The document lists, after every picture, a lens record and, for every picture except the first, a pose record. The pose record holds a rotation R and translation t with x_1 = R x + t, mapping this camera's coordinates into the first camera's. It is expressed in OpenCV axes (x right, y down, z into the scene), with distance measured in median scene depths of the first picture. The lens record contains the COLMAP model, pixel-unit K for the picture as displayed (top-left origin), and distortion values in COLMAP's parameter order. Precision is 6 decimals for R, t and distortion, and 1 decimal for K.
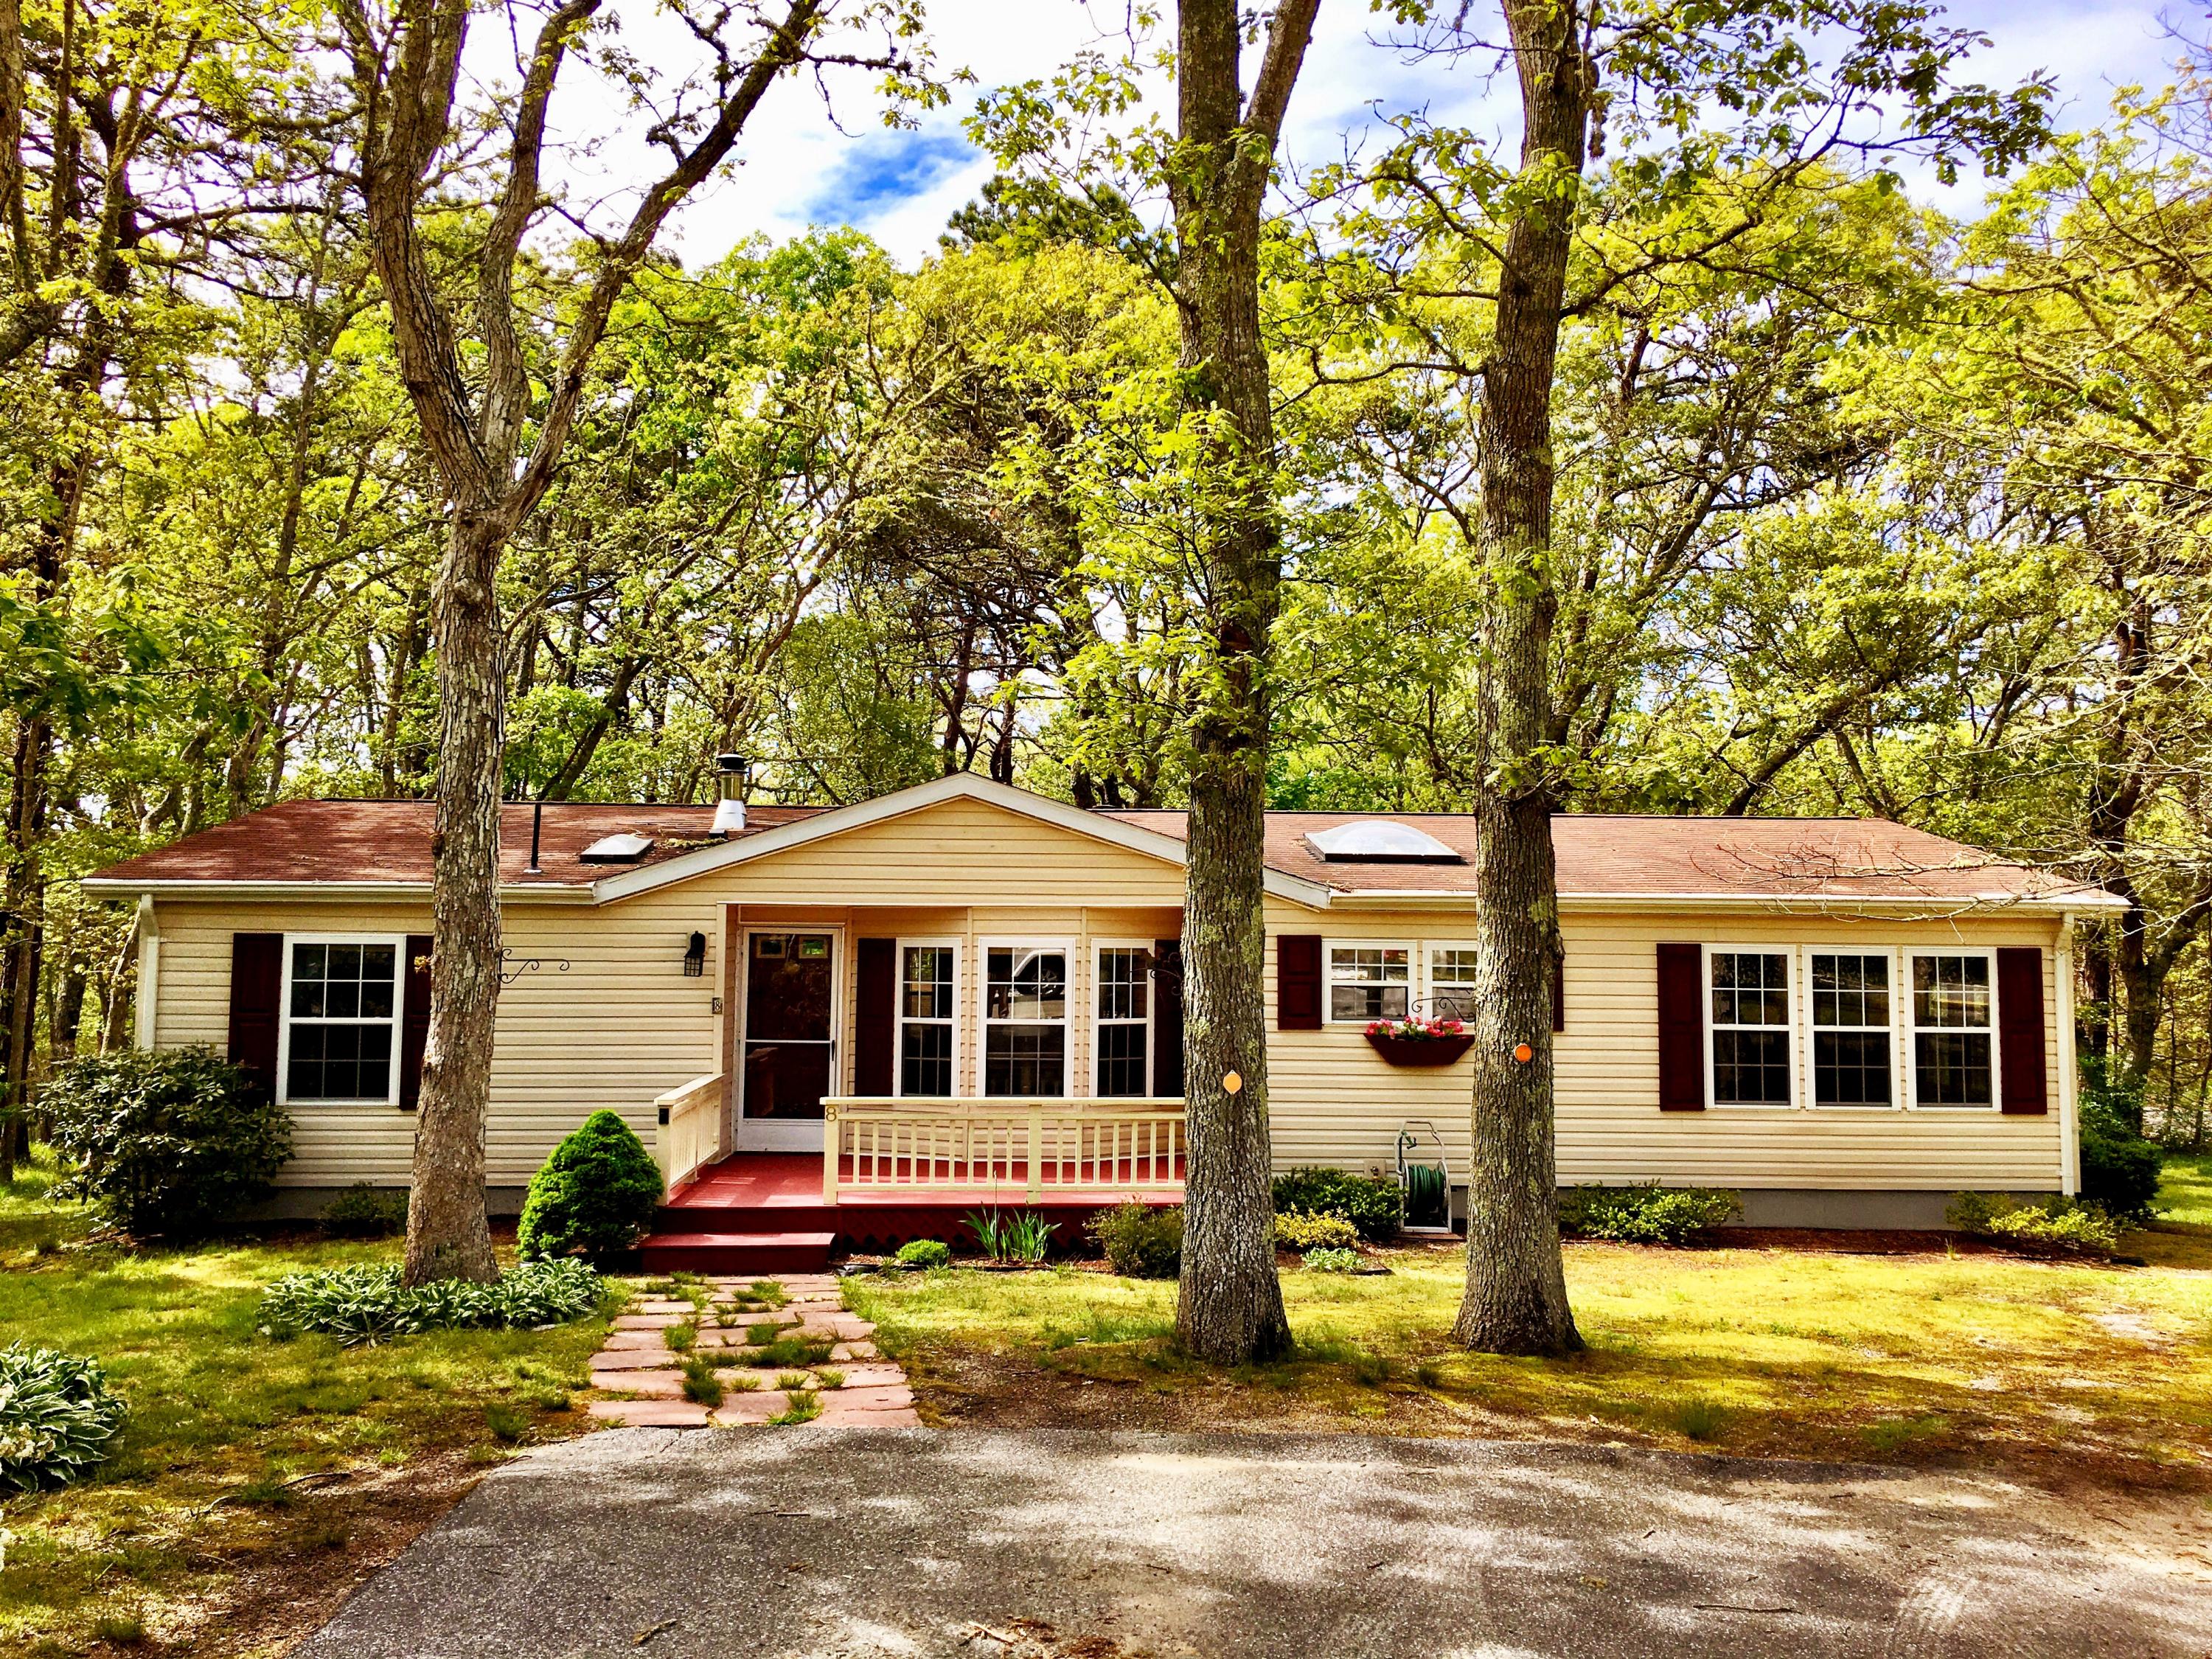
lens RADIAL K [[1896.3, 0, 1106.0], [0, 1896.3, 829.5], [0, 0, 1]] dist [0.043936, 0.000794]
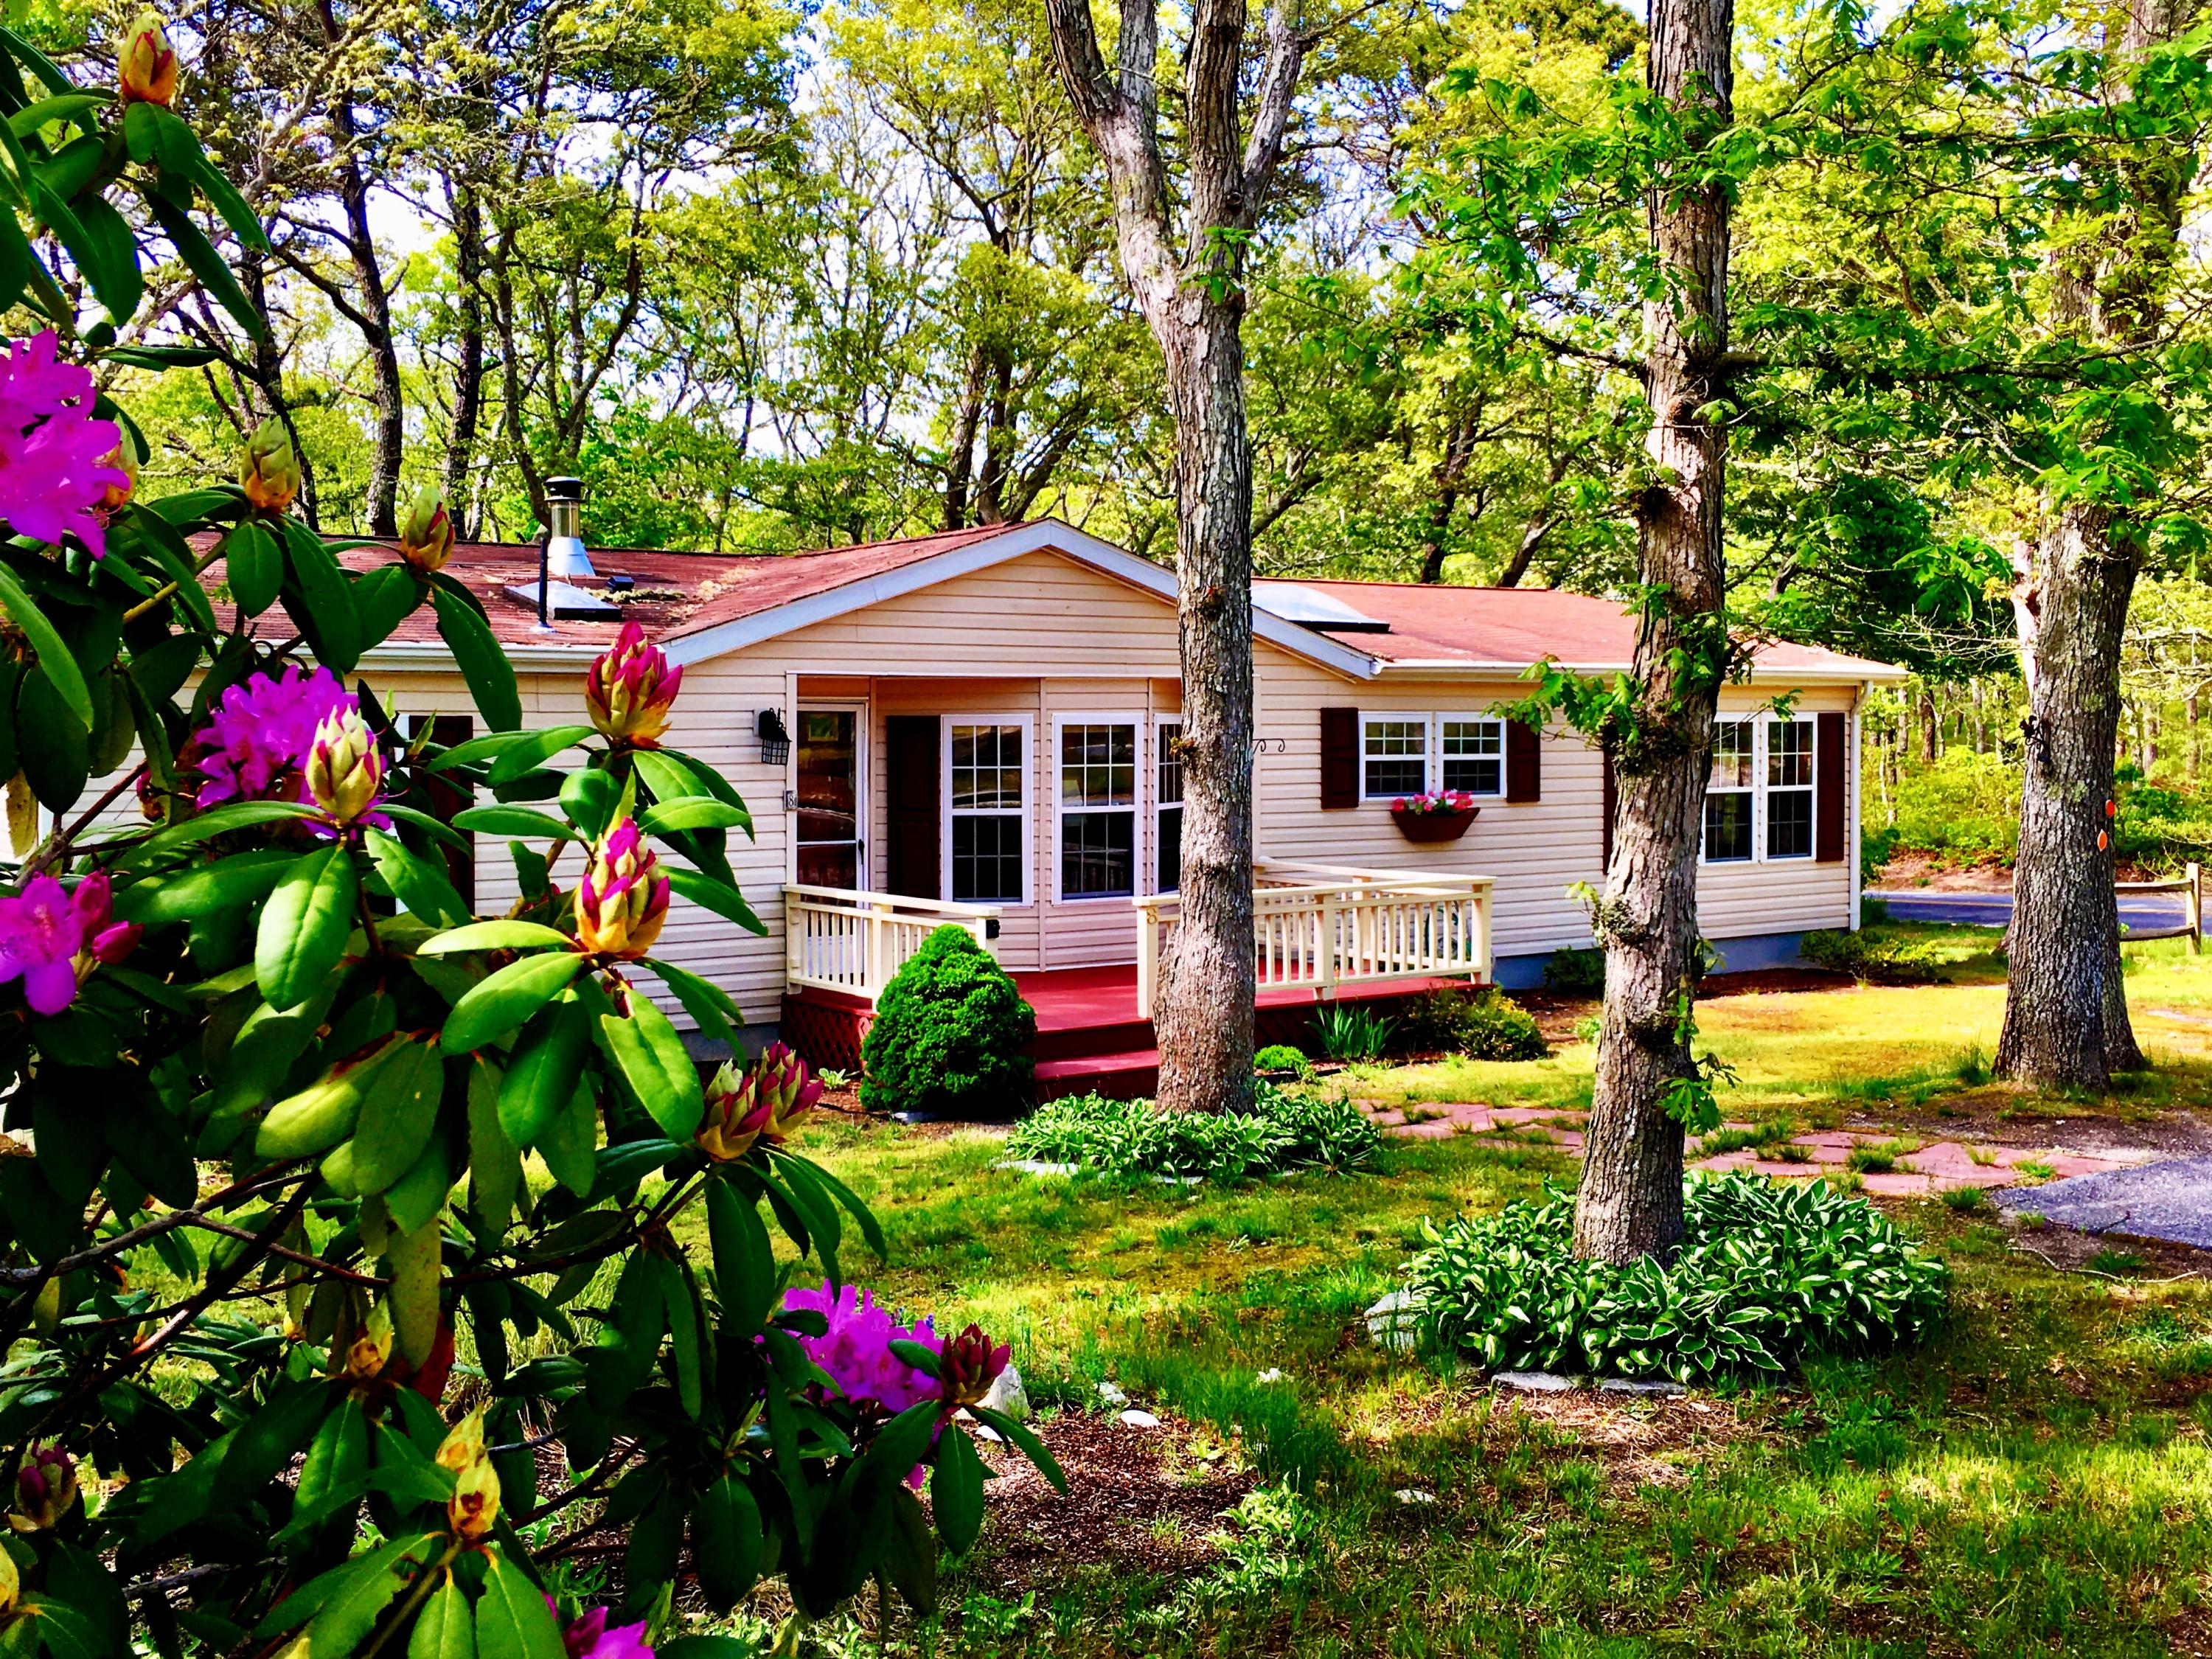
lens RADIAL K [[2311.6, 0, 1106.0], [0, 2311.6, 829.5], [0, 0, 1]] dist [-0.008495, -0.006733]
pose [[0.839422, -0.036679, 0.542242, -0.606976], [-0.018989, 0.995132, 0.096709, 0.007756], [-0.543149, -0.091476, 0.834638, 0.109700]]
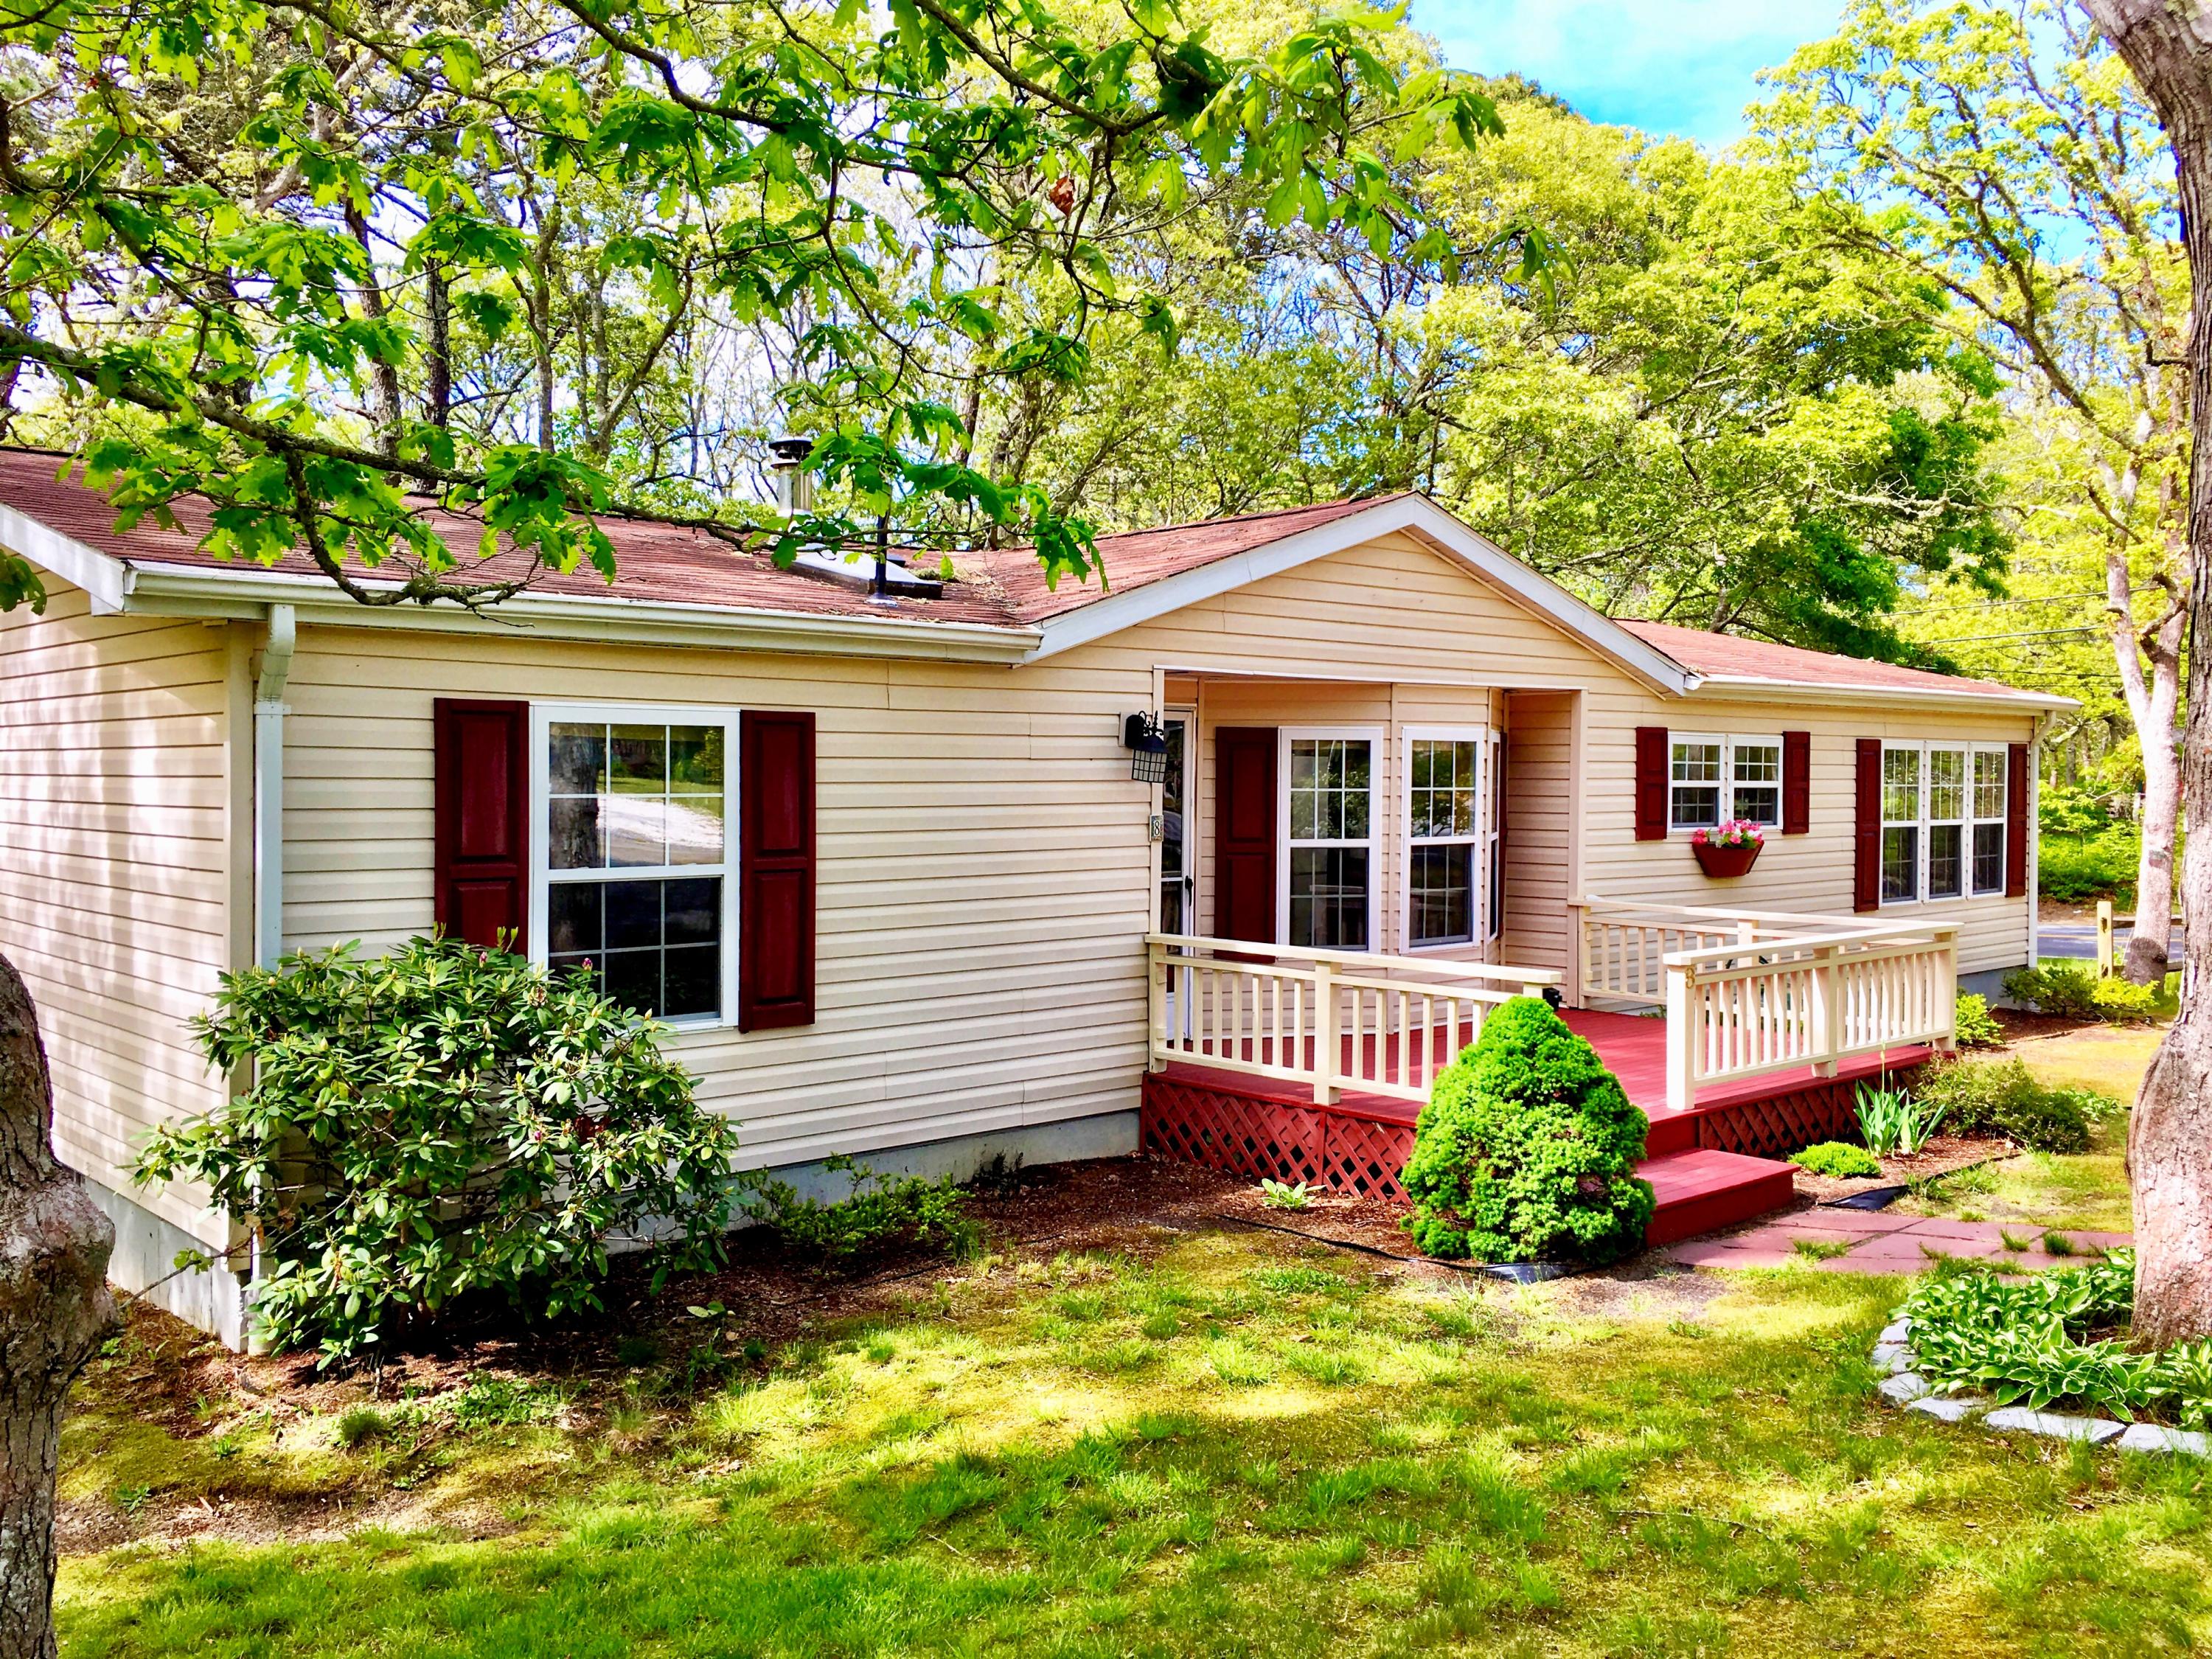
lens RADIAL K [[1896.3, 0, 1106.0], [0, 1896.3, 829.5], [0, 0, 1]] dist [0.043936, 0.000794]
pose [[0.766153, -0.025987, 0.642133, -0.610784], [-0.032910, 0.996285, 0.079586, 0.041879], [-0.641815, -0.082107, 0.762451, 0.512708]]
